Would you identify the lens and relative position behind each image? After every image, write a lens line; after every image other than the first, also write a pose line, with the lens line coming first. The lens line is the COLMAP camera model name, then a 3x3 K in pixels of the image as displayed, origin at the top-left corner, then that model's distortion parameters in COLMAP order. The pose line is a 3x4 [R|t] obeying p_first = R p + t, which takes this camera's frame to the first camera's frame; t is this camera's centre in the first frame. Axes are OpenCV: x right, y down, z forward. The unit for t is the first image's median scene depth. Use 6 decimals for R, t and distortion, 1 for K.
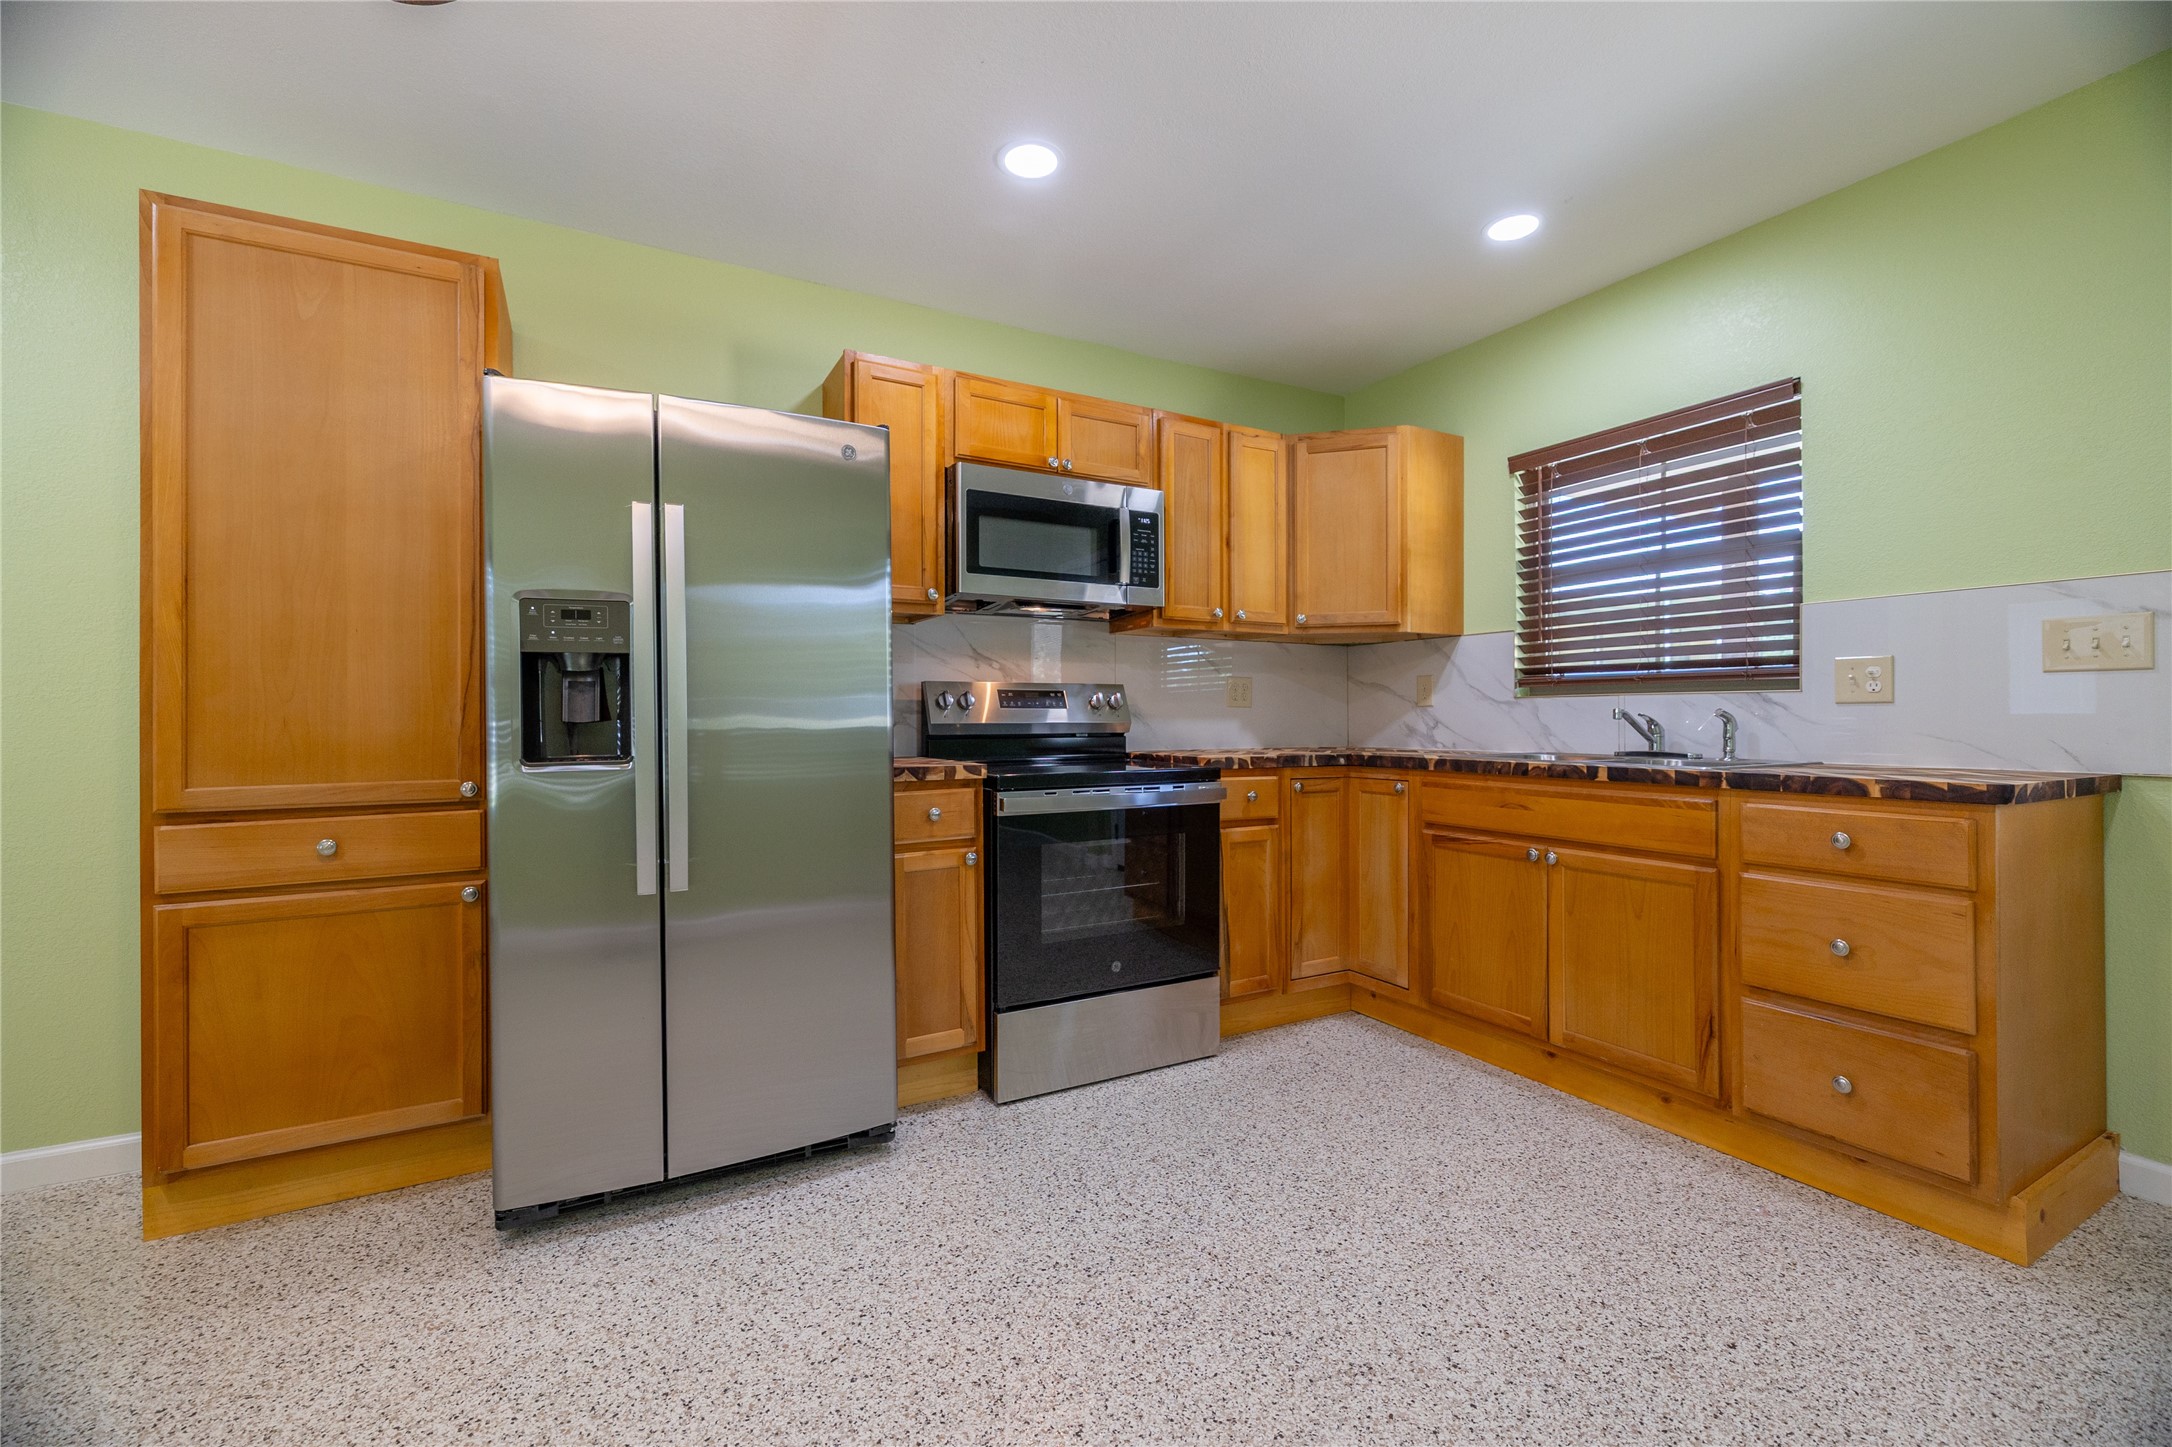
lens RADIAL K [[908.6, 0, 1089.7], [0, 908.6, 714.8], [0, 0, 1]] dist [0.001331, 0.000074]
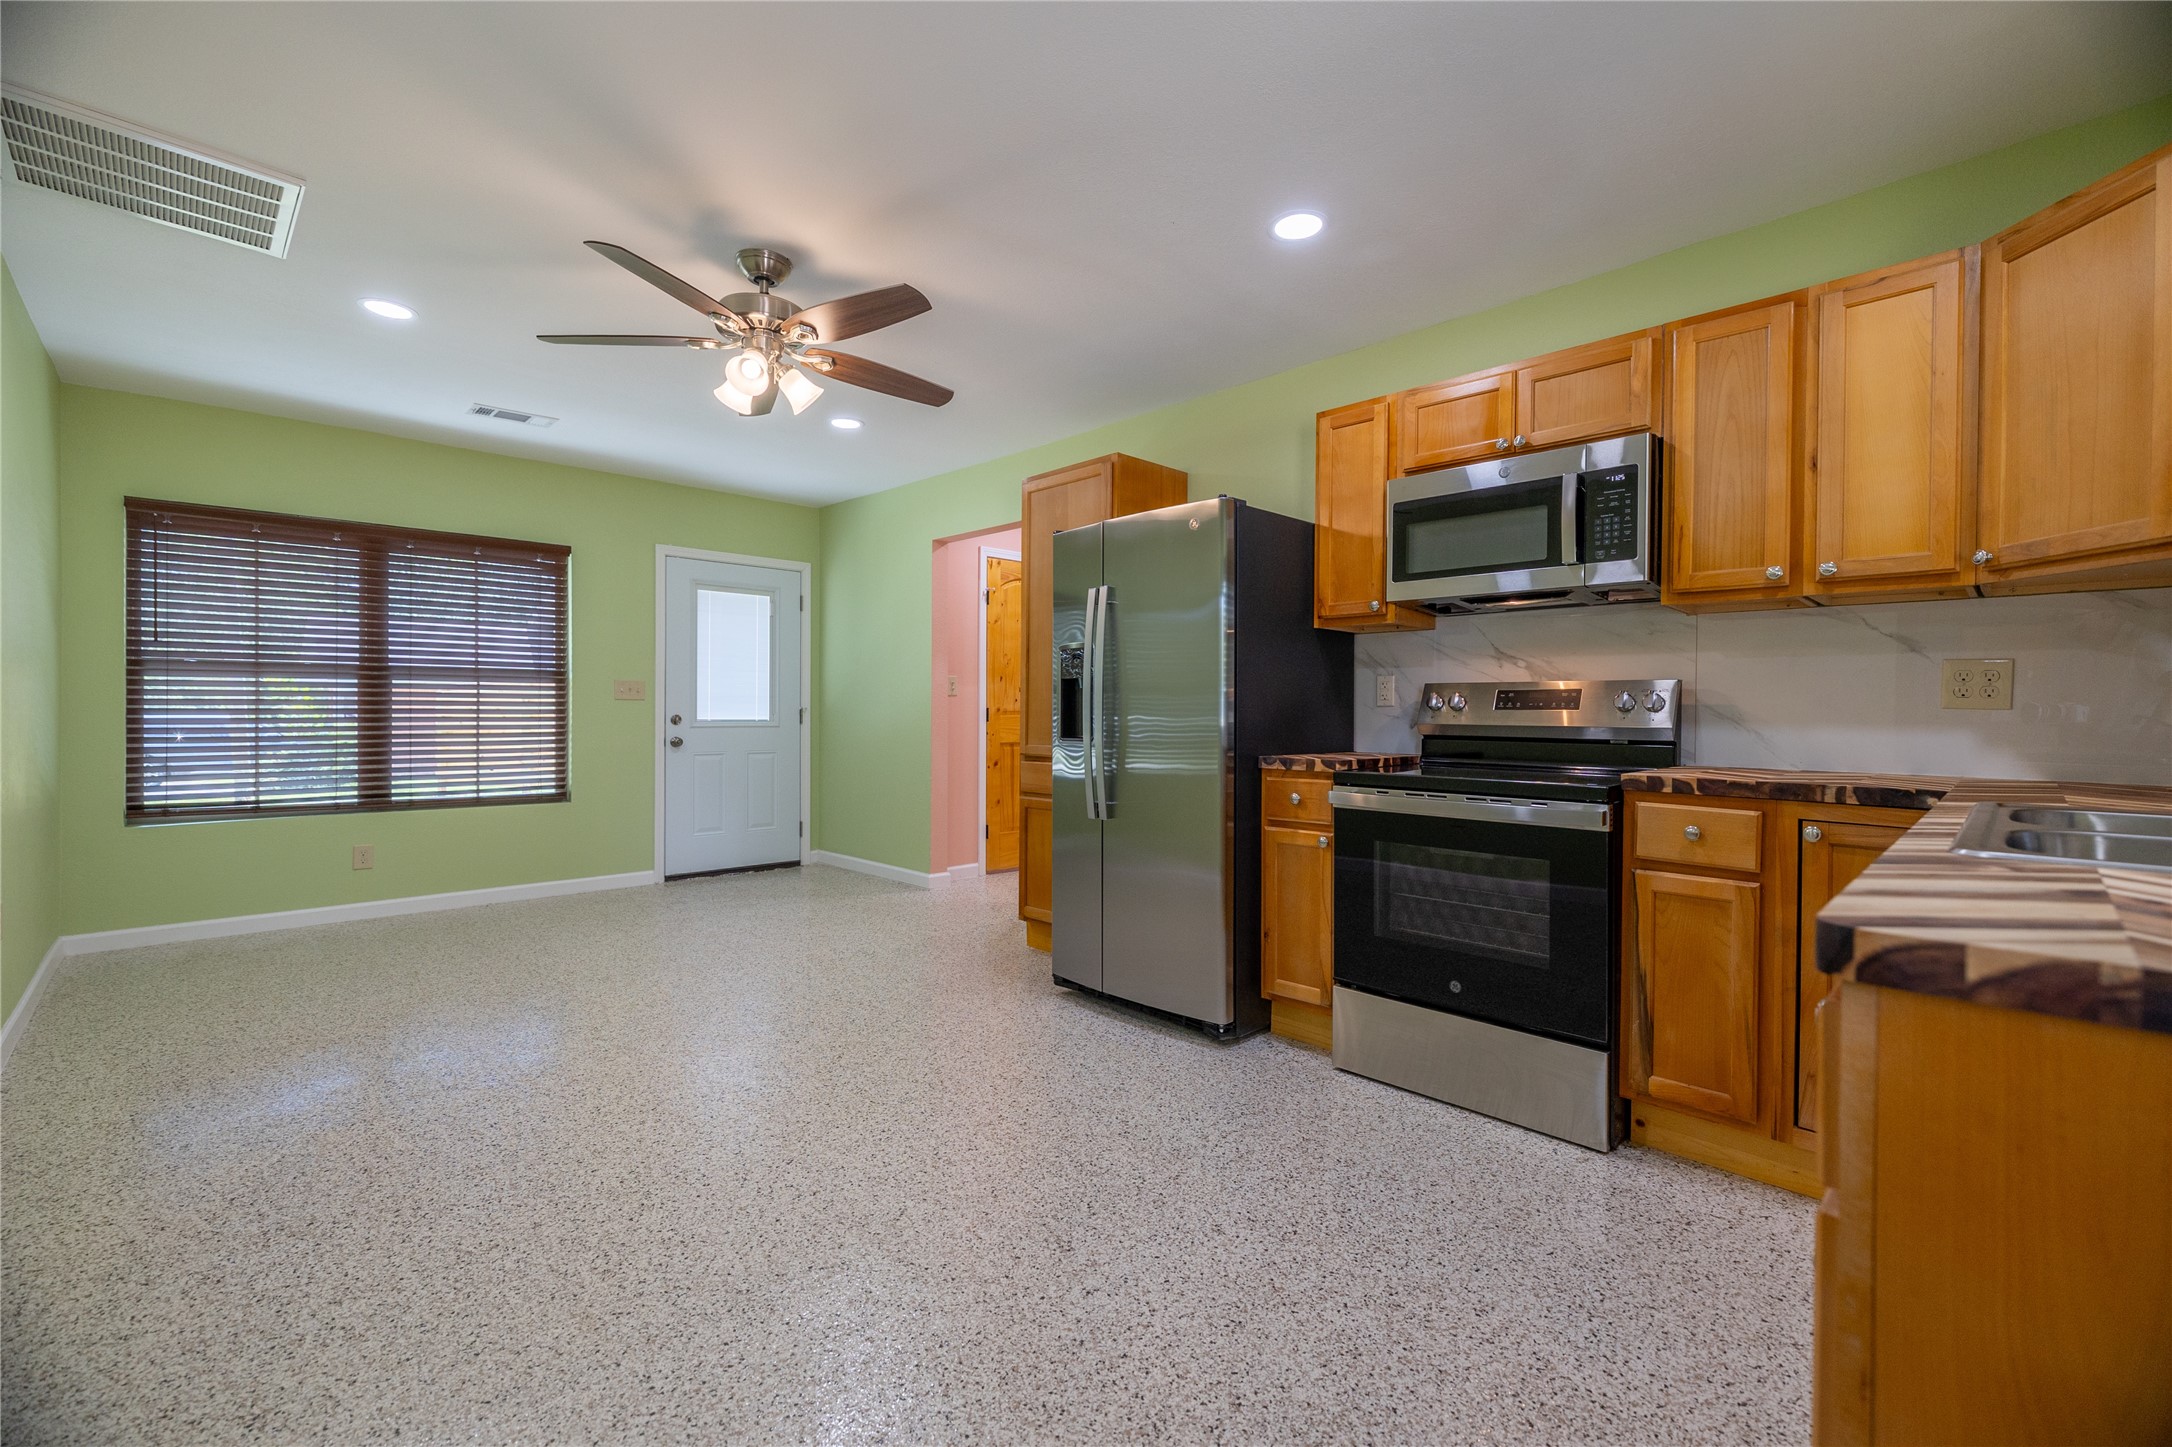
lens RADIAL K [[908.6, 0, 1089.7], [0, 908.6, 714.8], [0, 0, 1]] dist [0.001331, 0.000074]
pose [[0.269665, 0.008932, -0.962913, 0.833137], [-0.007208, 0.999948, 0.007257, -0.006556], [0.962927, 0.004984, 0.269715, 0.388302]]
